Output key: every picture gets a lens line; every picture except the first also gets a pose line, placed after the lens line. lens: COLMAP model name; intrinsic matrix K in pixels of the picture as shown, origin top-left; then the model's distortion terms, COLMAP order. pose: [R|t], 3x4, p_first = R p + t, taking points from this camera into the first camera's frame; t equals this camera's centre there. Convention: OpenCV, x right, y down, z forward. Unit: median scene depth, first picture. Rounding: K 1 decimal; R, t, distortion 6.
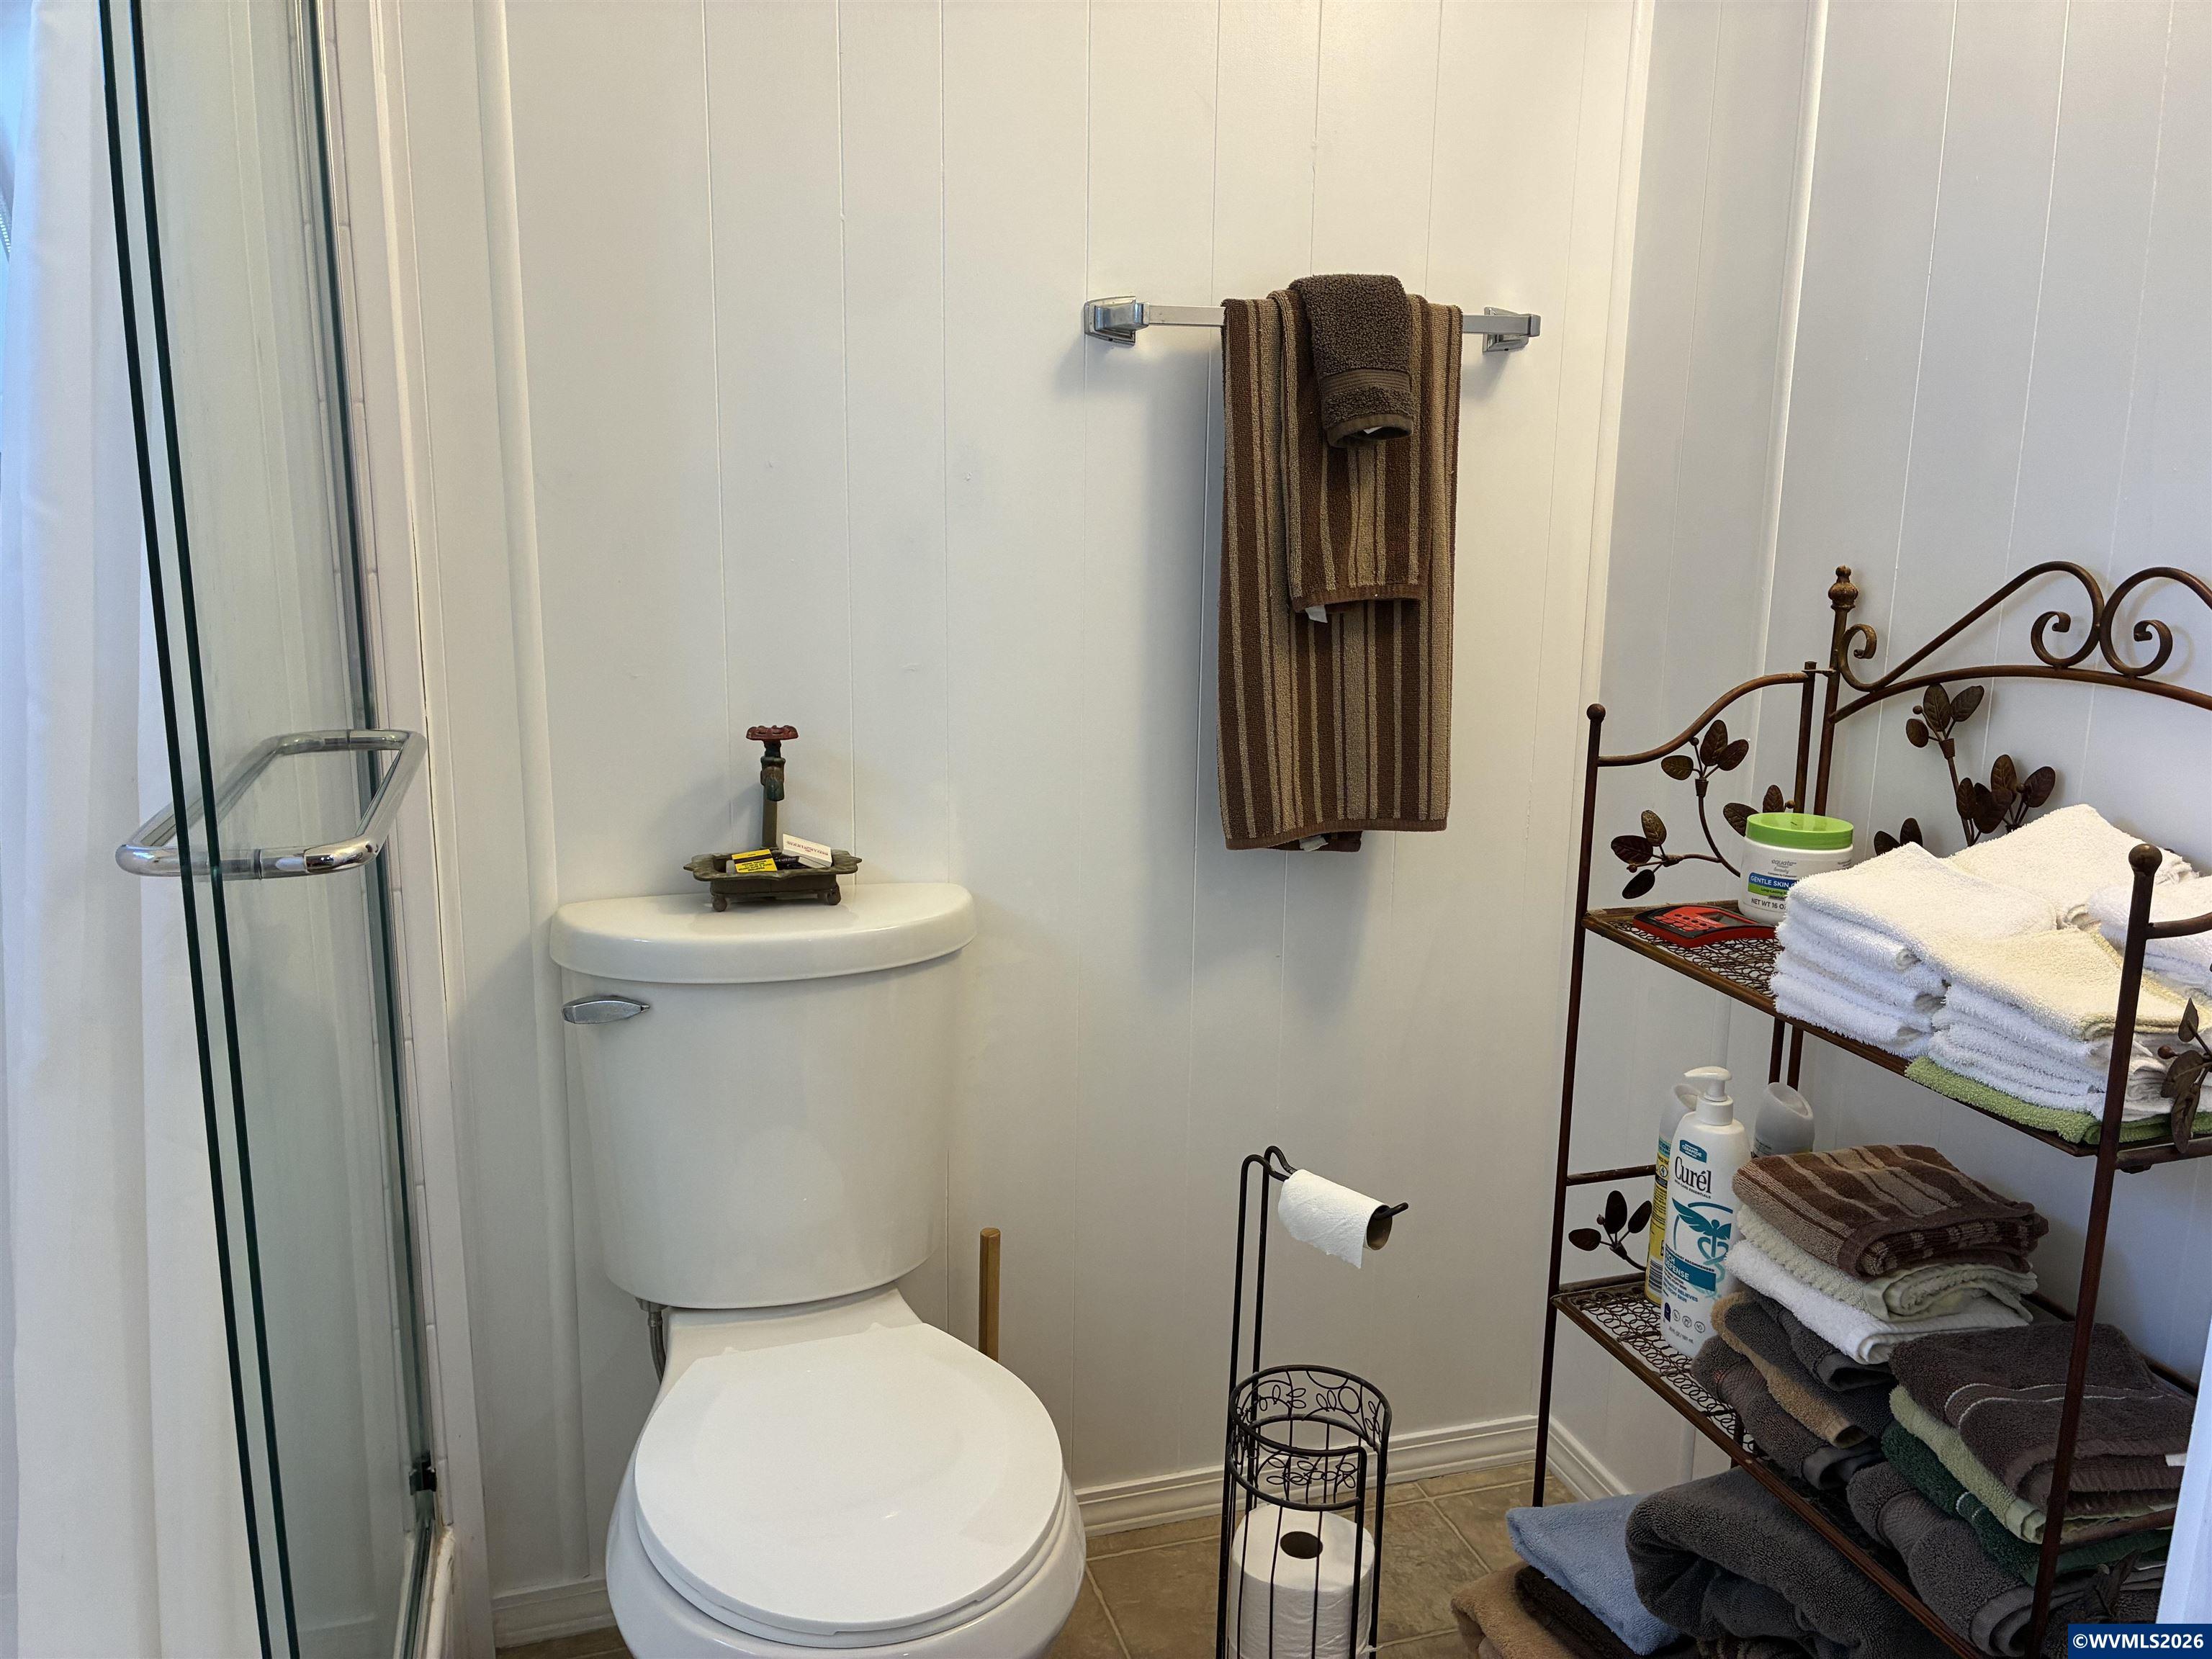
lens RADIAL K [[1695.8, 0, 1100.1], [0, 1695.8, 818.2], [0, 0, 1]] dist [0.012142, 0.003284]
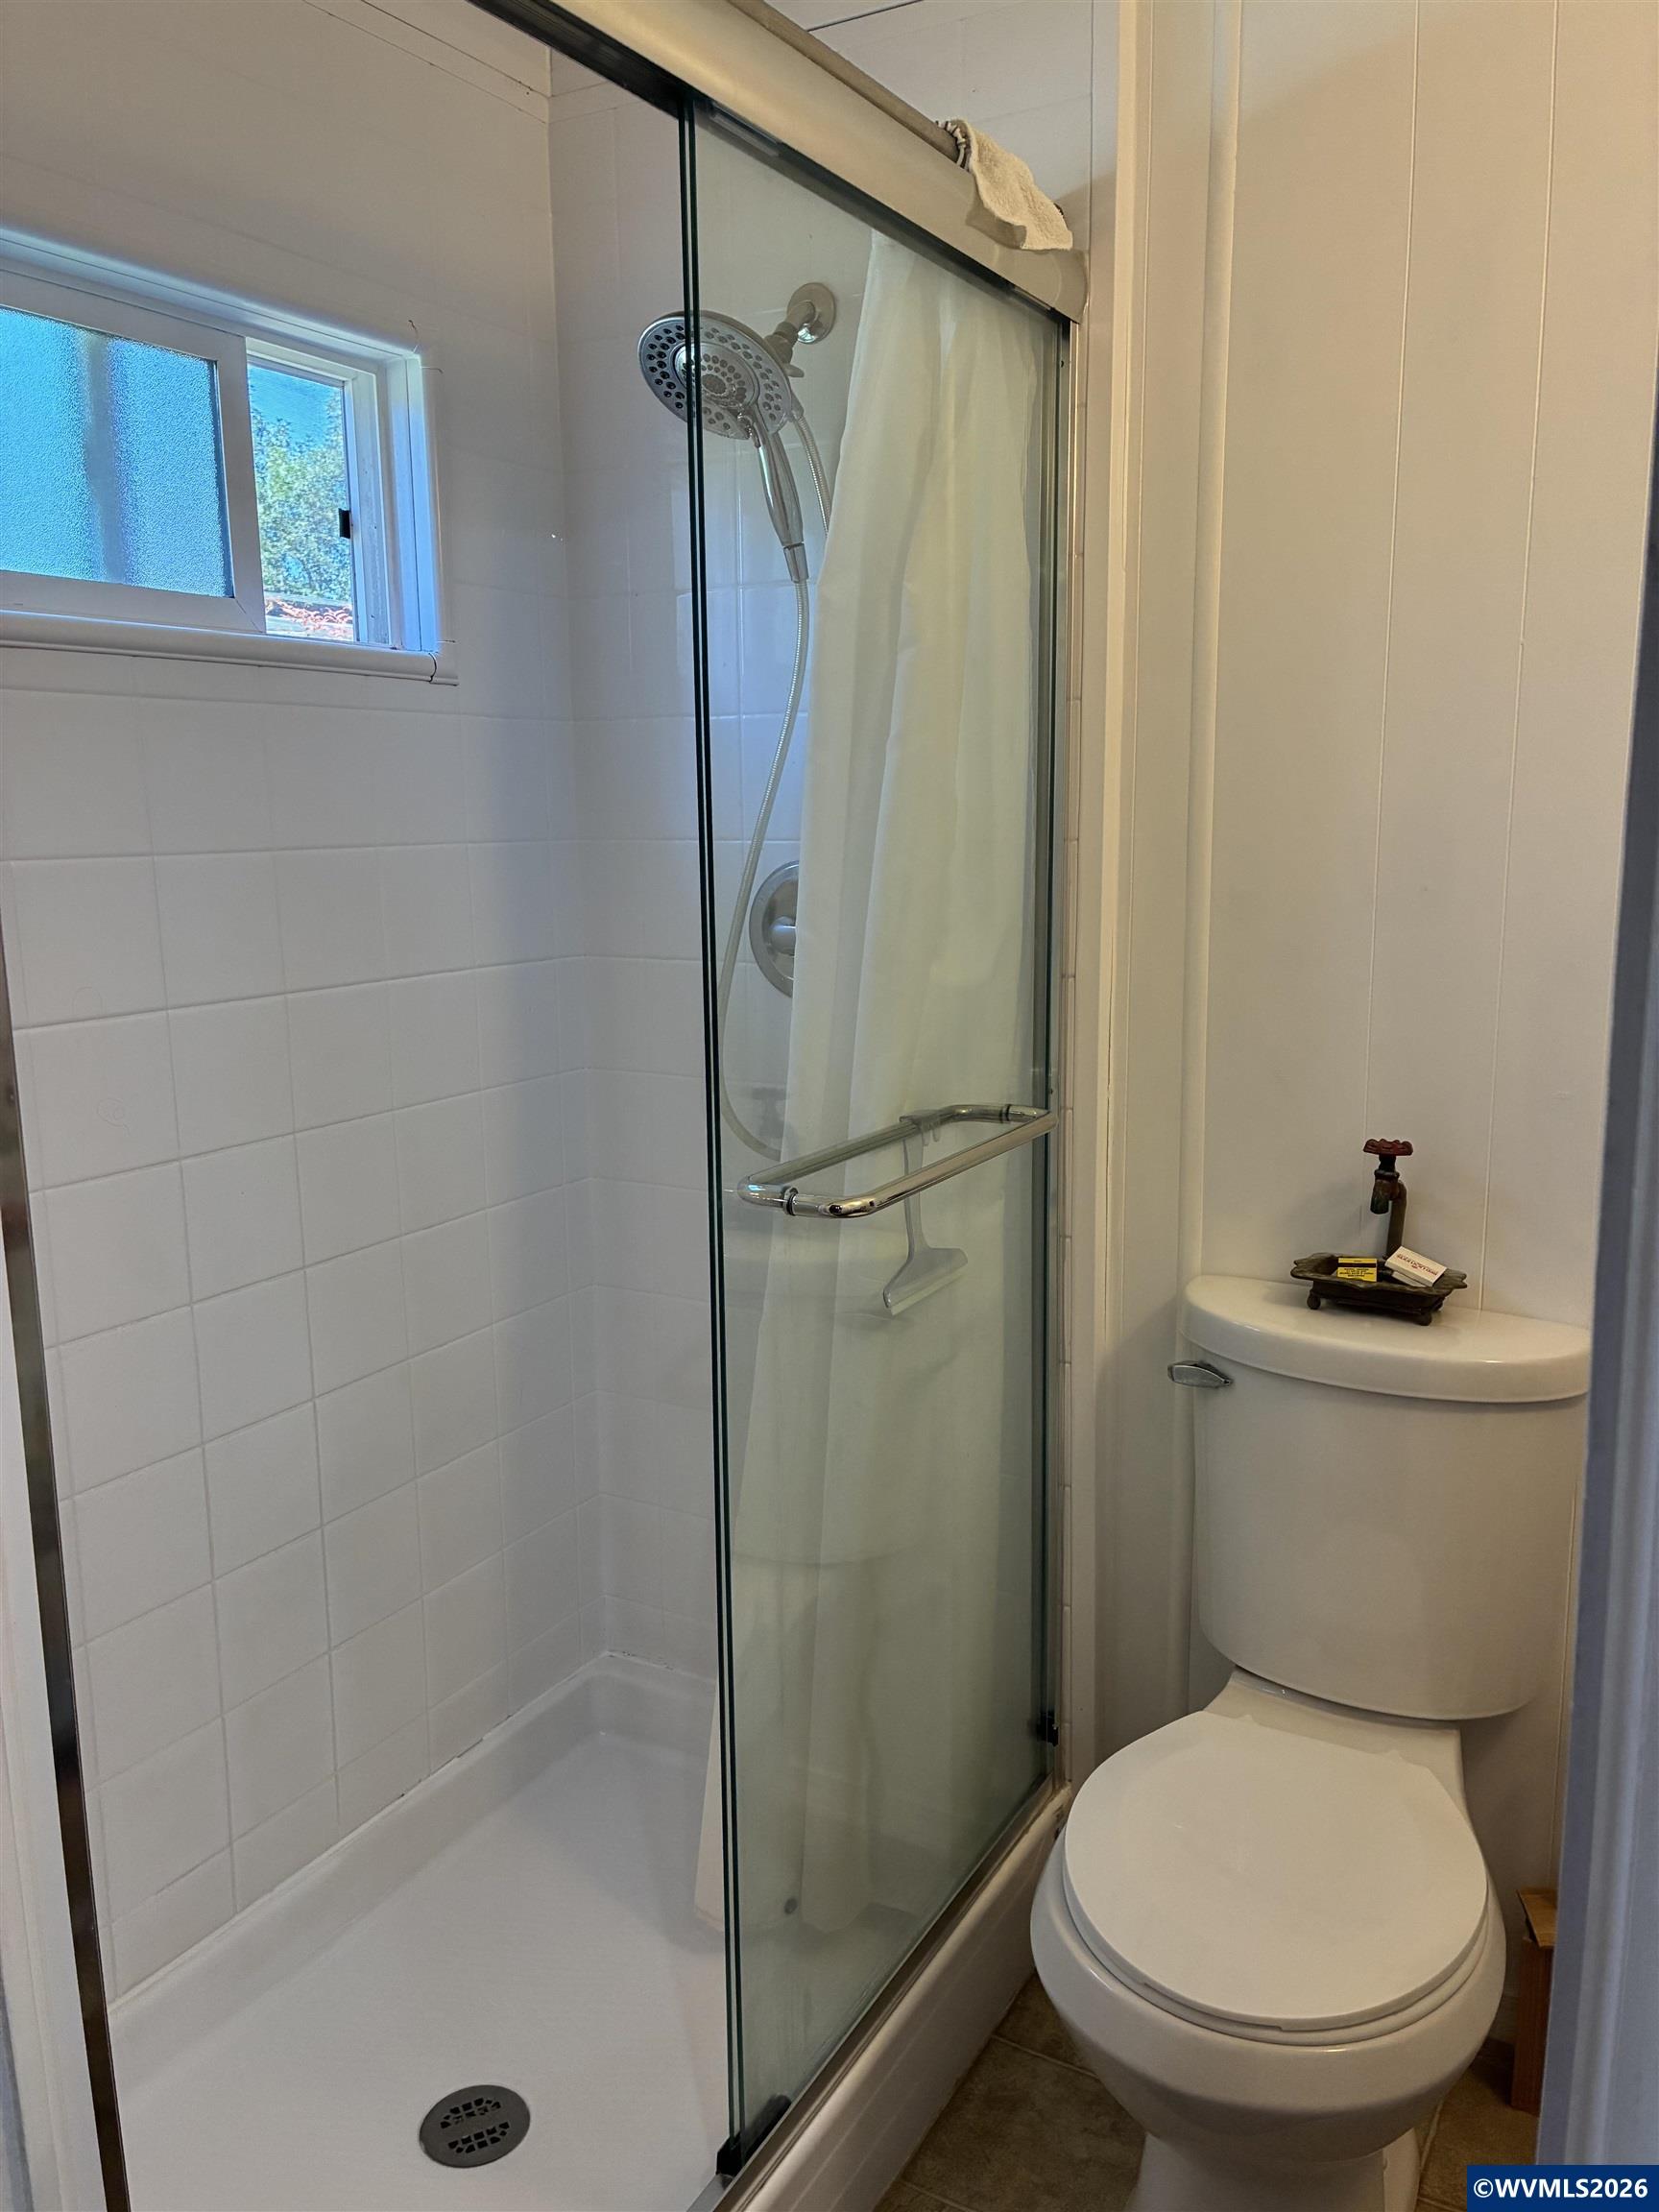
lens RADIAL K [[1695.8, 0, 835.1], [0, 1695.8, 1111.0], [0, 0, 1]] dist [0.012142, 0.003284]
pose [[0.664238, 0.108613, -0.739588, 0.340251], [-0.129334, 0.991165, 0.029401, -0.058959], [0.736248, 0.076125, 0.672417, 0.061943]]
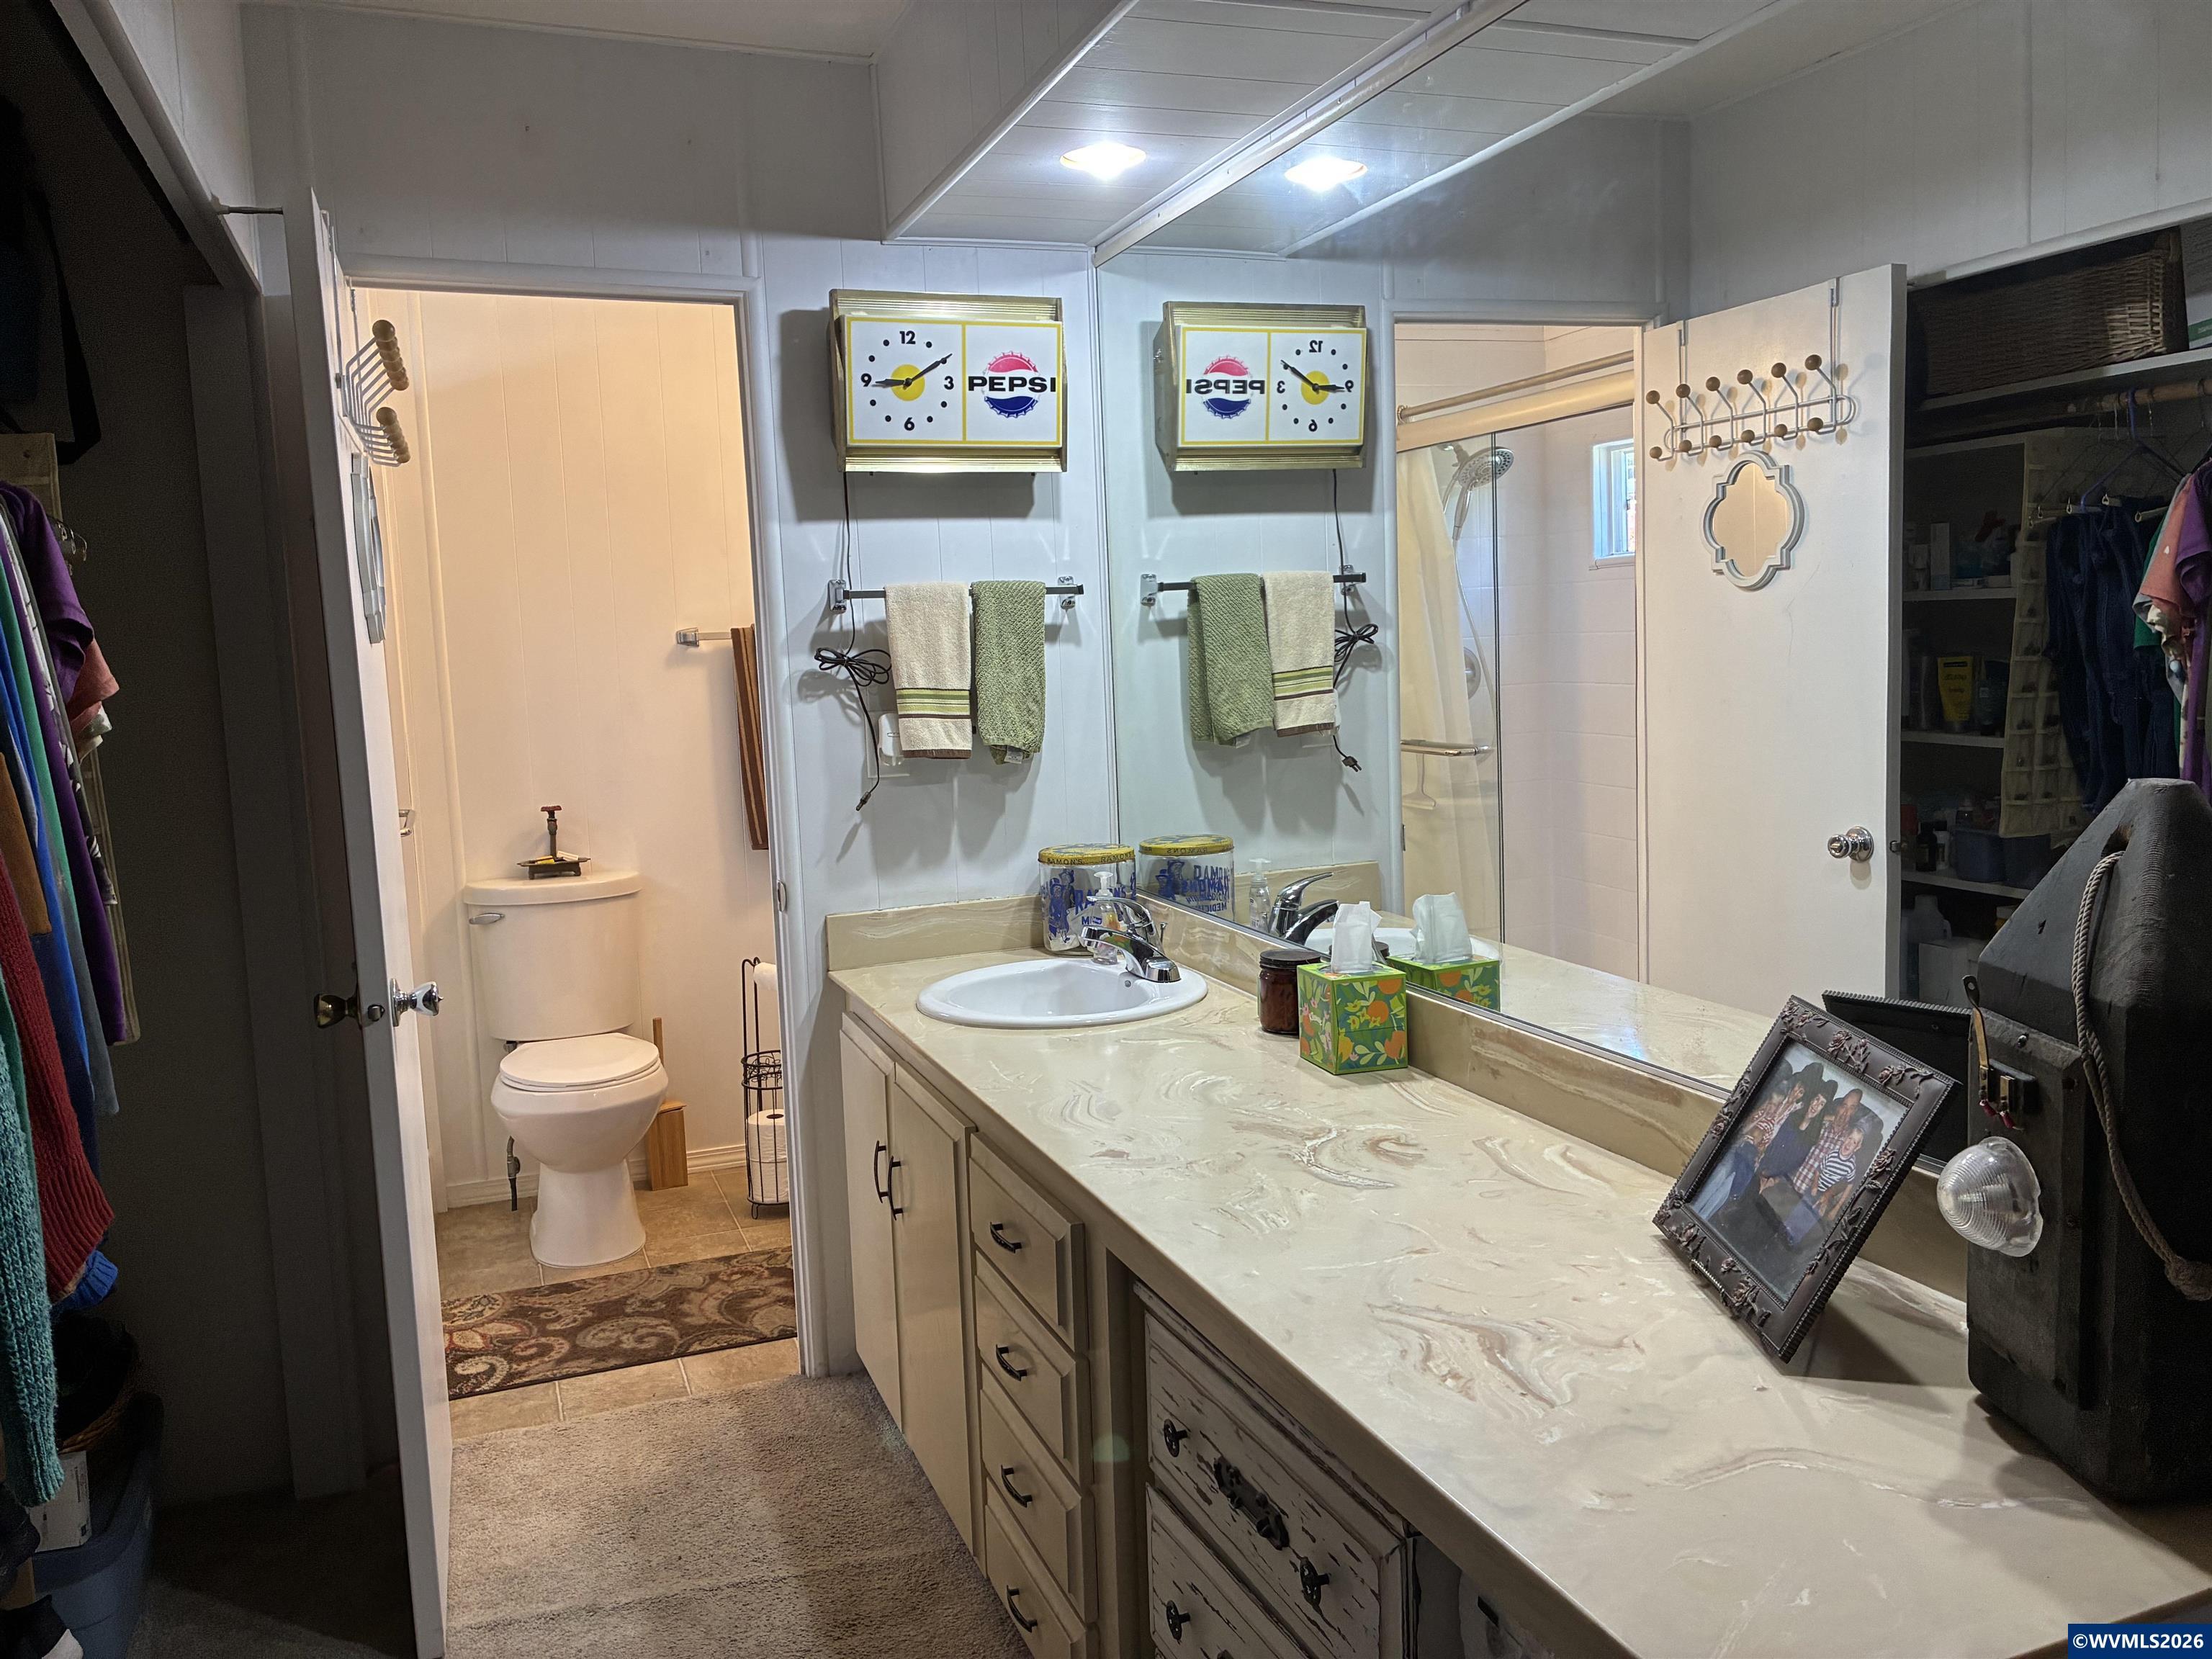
lens RADIAL K [[1695.8, 0, 1118.7], [0, 1695.8, 825.7], [0, 0, 1]] dist [0.012142, 0.003284]
pose [[0.995836, -0.055524, 0.072308, 0.464524], [0.061577, 0.994531, -0.084361, 0.240825], [-0.067228, 0.088462, 0.993808, -1.569703]]
